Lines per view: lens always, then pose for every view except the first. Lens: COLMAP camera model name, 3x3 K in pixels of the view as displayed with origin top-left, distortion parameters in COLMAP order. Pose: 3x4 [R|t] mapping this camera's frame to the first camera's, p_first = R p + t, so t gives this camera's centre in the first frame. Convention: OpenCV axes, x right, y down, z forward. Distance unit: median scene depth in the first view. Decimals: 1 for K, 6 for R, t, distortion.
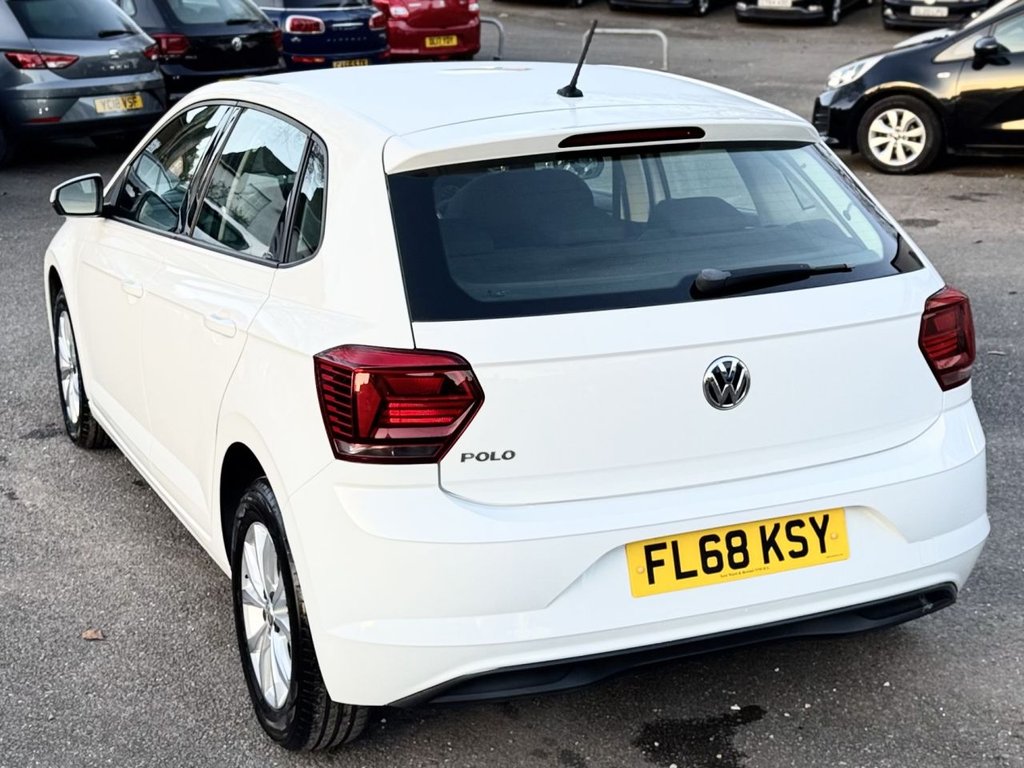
lens RADIAL K [[1596.2, 0, 477.9], [0, 1596.2, 311.6], [0, 0, 1]] dist [0.133856, -0.075866]
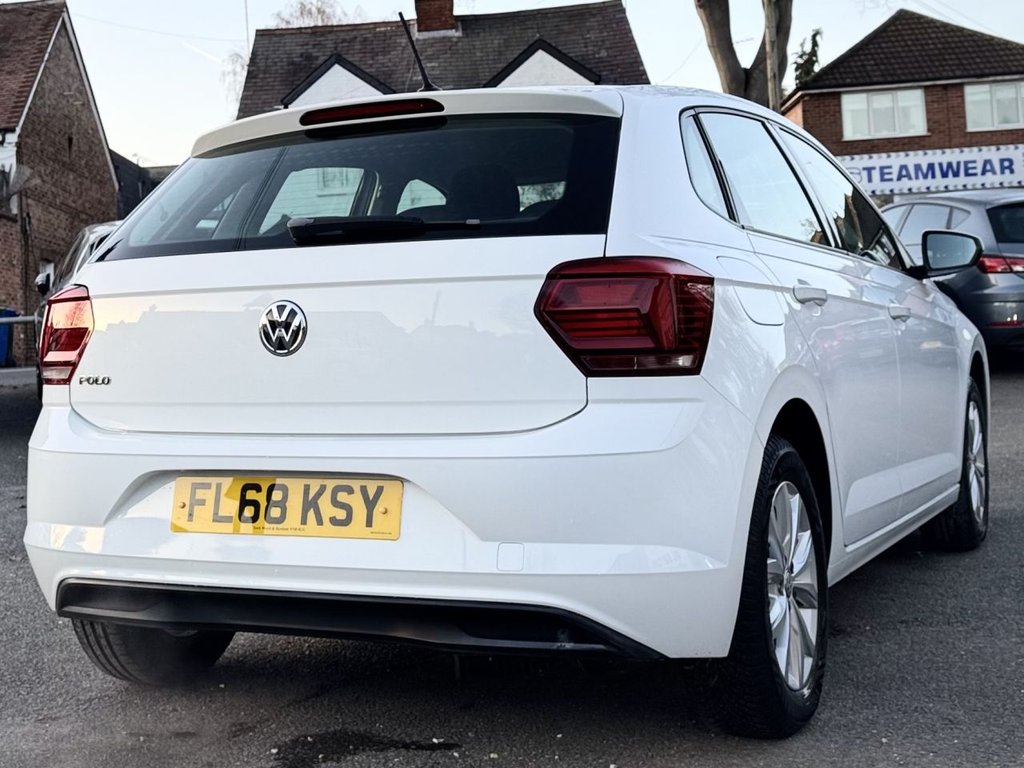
lens RADIAL K [[1539.3, 0, 375.8], [0, 1539.3, 288.9], [0, 0, 1]] dist [0.190740, -0.444974]
pose [[0.625985, -0.016827, -0.779654, 0.855846], [-0.133807, 0.982622, -0.128642, 0.124538], [0.768270, 0.184851, 0.612855, 0.431957]]
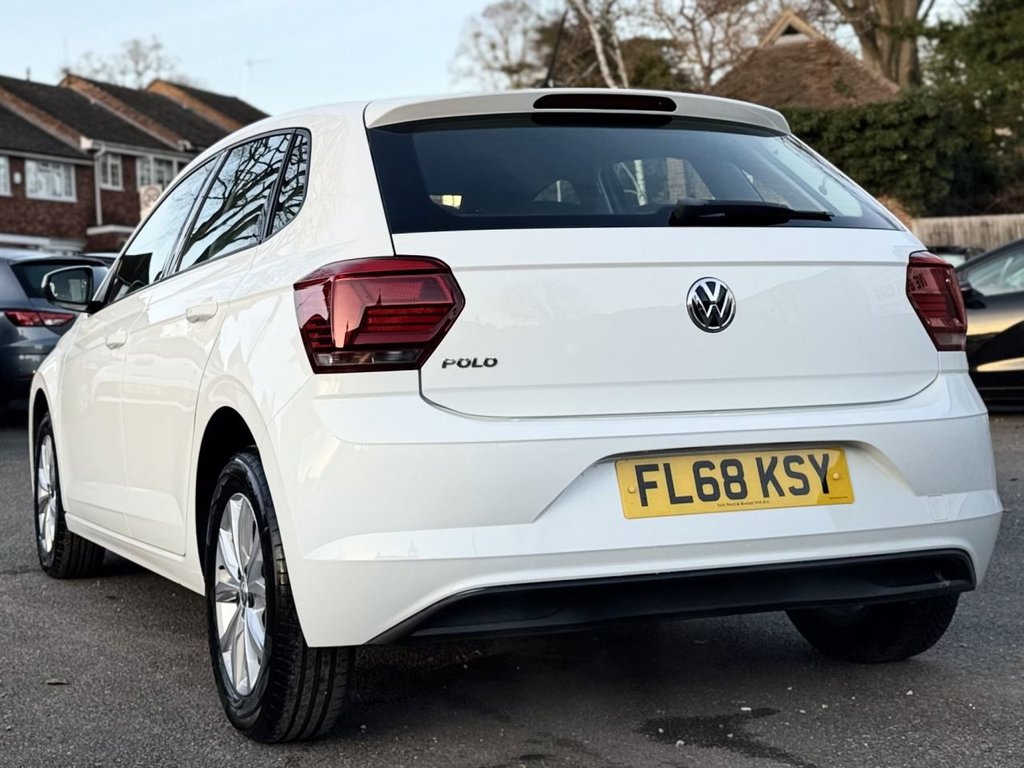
lens RADIAL K [[1572.0, 0, 402.8], [0, 1572.0, 198.3], [0, 0, 1]] dist [0.183358, -0.398614]
pose [[0.999277, -0.015318, -0.034797, 0.000473], [0.004584, 0.957109, -0.289691, 0.244562], [0.037742, 0.289322, 0.956487, 0.038809]]
